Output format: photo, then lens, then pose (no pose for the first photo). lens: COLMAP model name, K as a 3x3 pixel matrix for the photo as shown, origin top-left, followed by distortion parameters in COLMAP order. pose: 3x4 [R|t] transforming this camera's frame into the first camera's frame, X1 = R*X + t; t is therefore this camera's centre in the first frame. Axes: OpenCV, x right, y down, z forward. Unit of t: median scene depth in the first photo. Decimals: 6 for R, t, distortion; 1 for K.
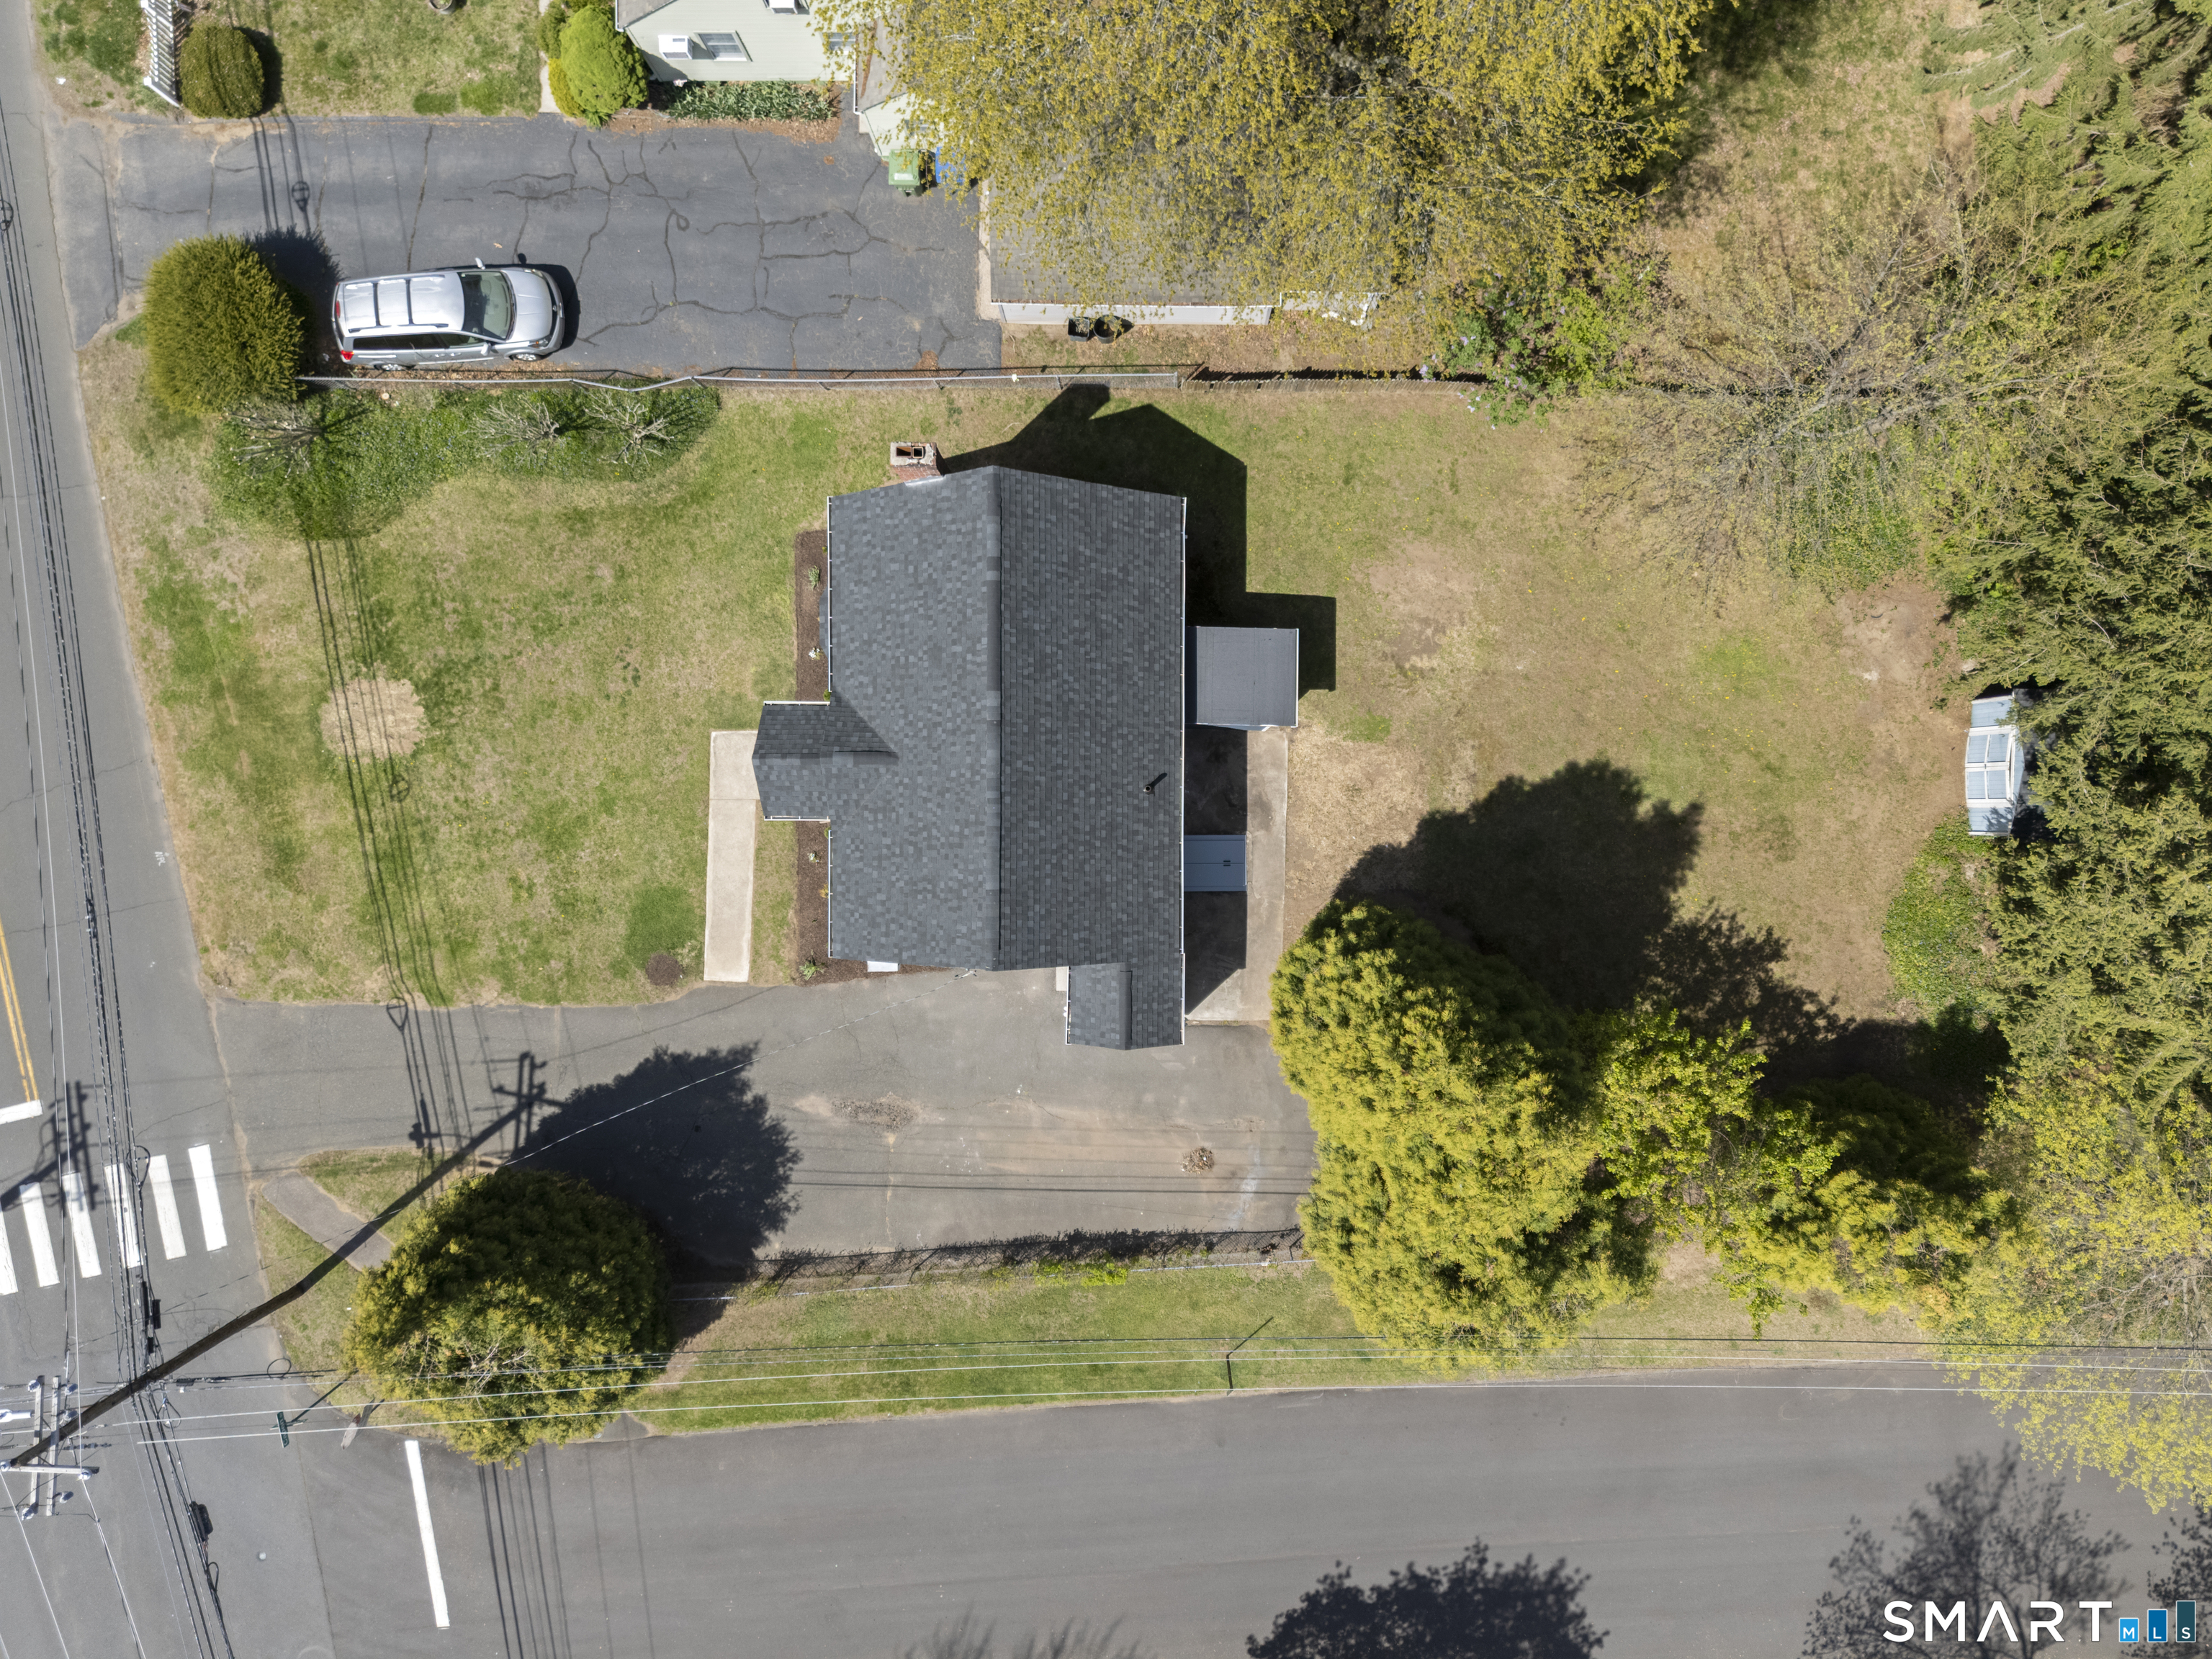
lens RADIAL K [[1606.8, 0, 1109.4], [0, 1606.8, 827.8], [0, 0, 1]] dist [0.055880, -0.038667]
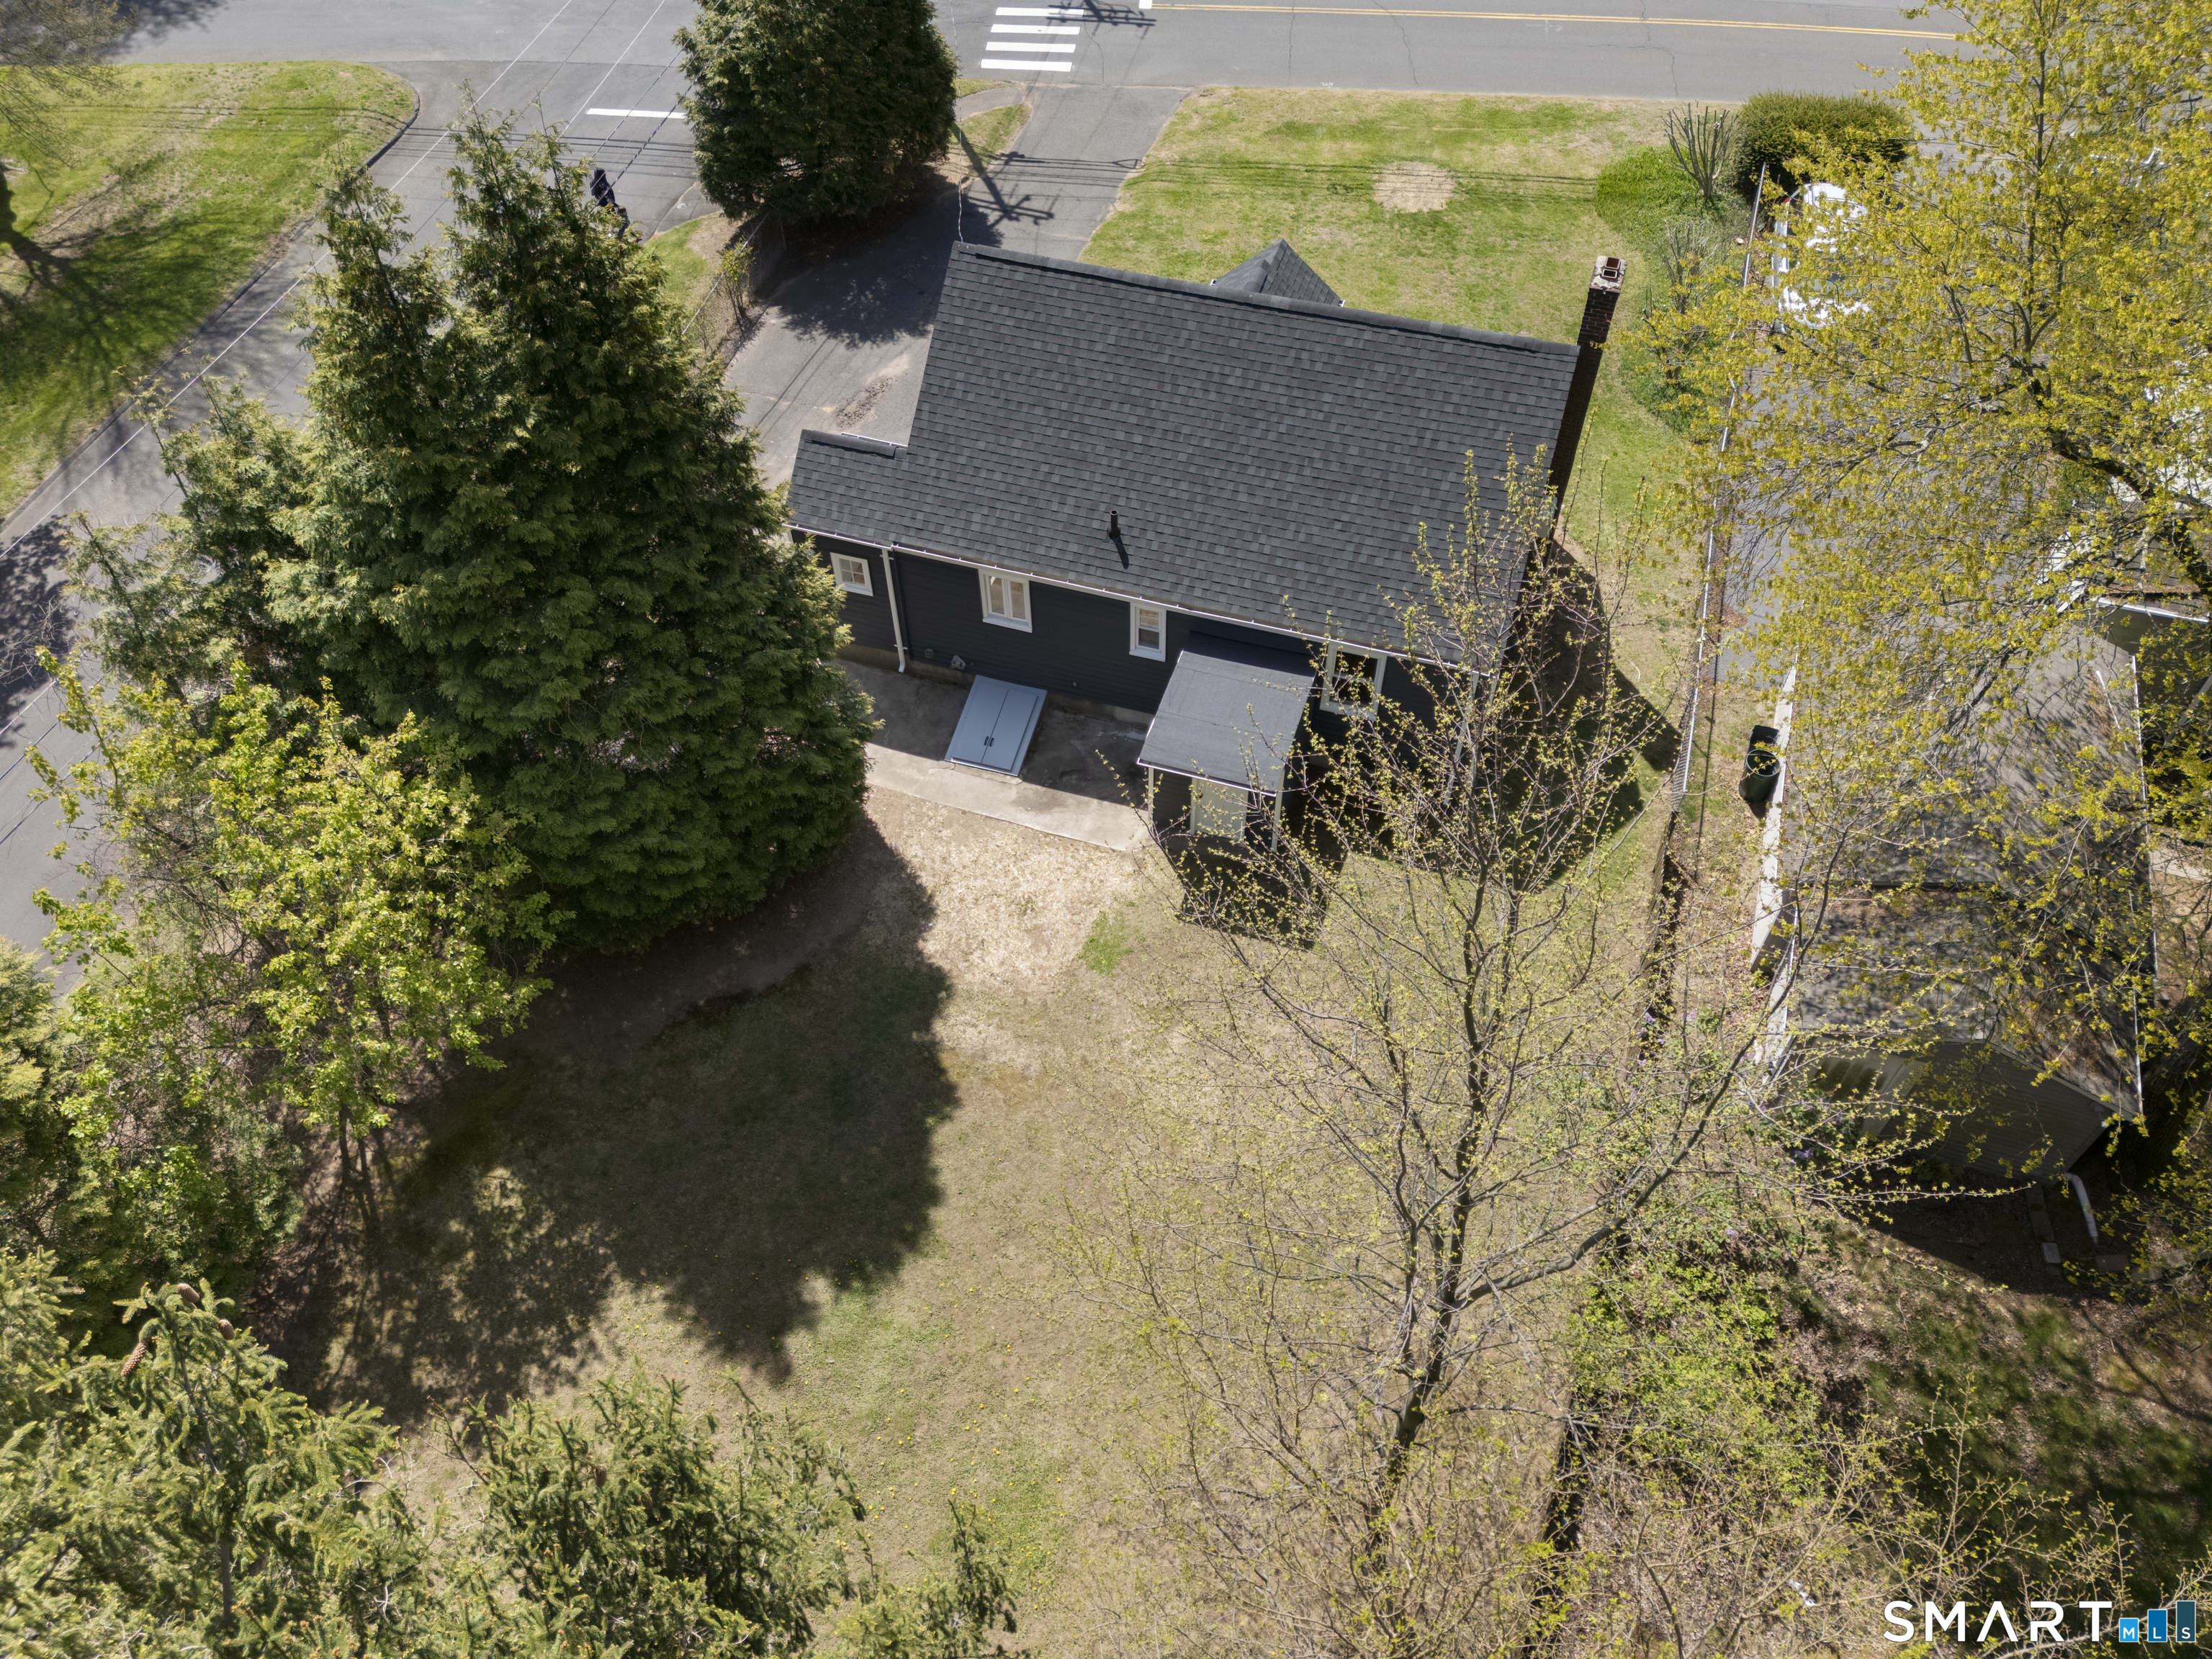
lens RADIAL K [[1606.8, 0, 1103.2], [0, 1606.8, 836.3], [0, 0, 1]] dist [0.055880, -0.038667]
pose [[-0.307314, 0.753448, -0.581270, 0.504922], [-0.951553, -0.236750, 0.196202, -0.178867], [0.010212, 0.613405, 0.789703, 0.445304]]
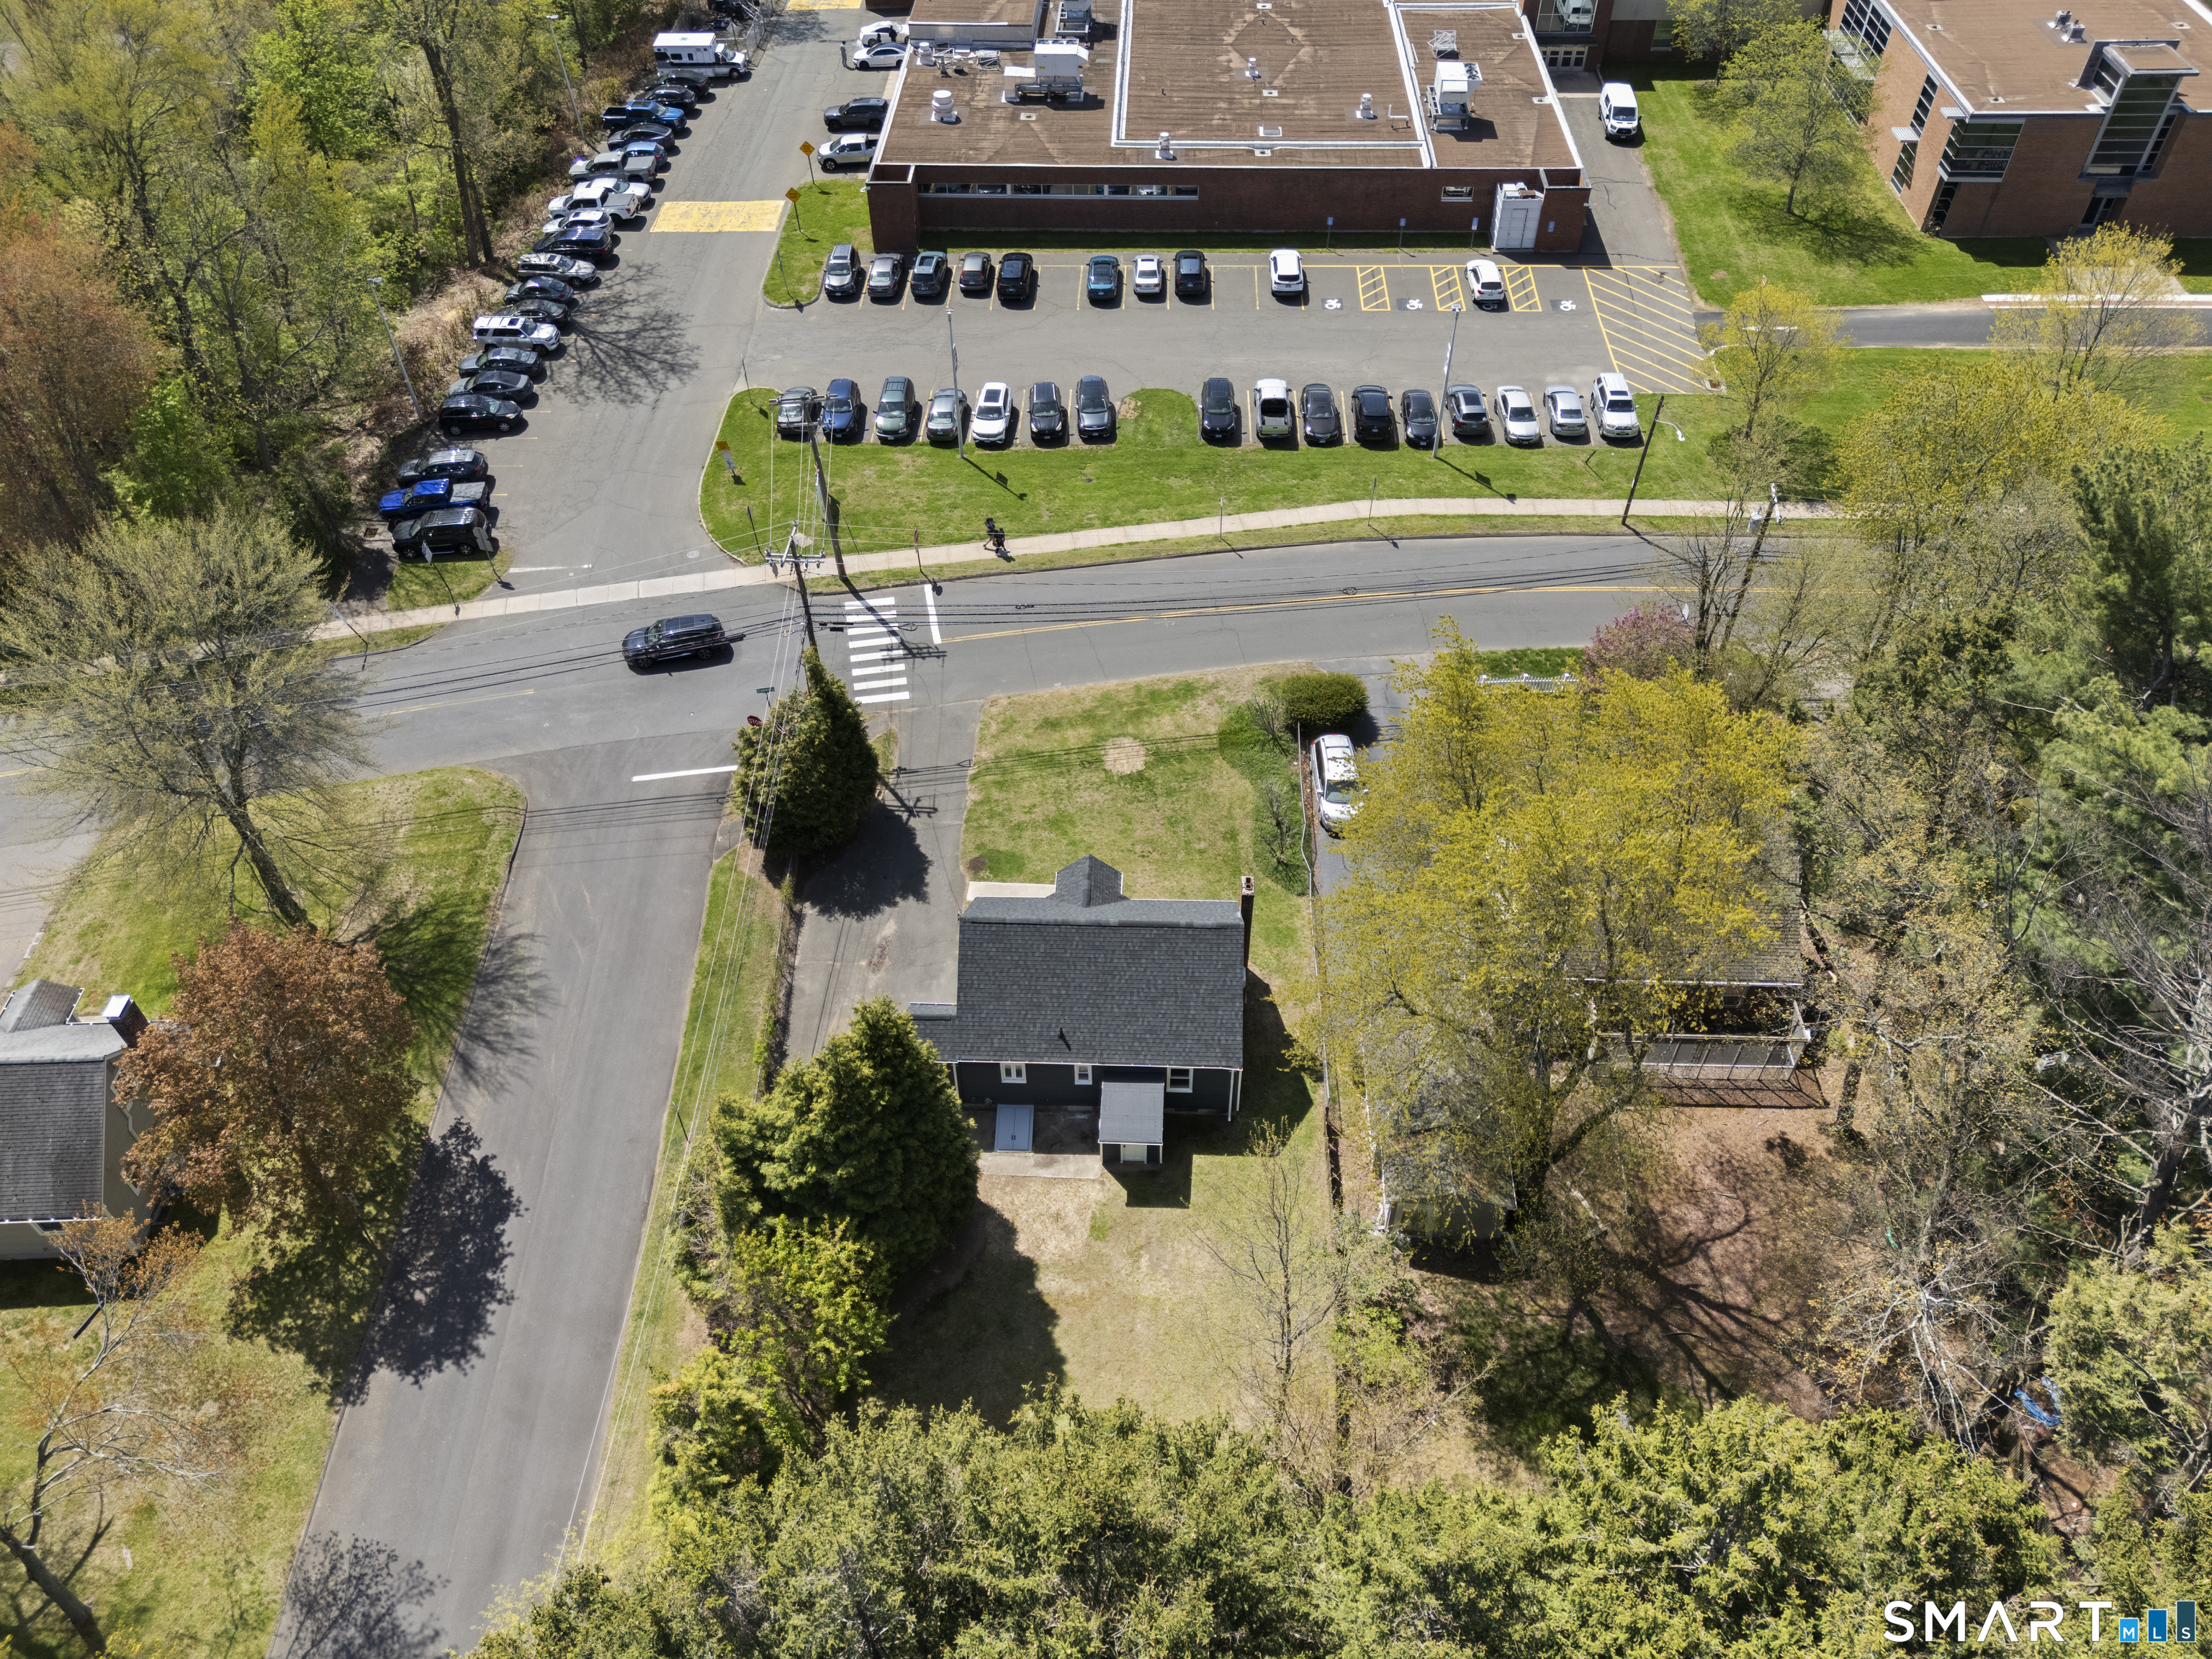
lens RADIAL K [[1606.8, 0, 1107.3], [0, 1606.8, 808.8], [0, 0, 1]] dist [0.055880, -0.038667]
pose [[-0.034133, 0.723395, -0.689590, 0.878056], [-0.999414, -0.026401, 0.021773, -0.090651], [-0.002455, 0.689929, 0.723873, -0.306912]]
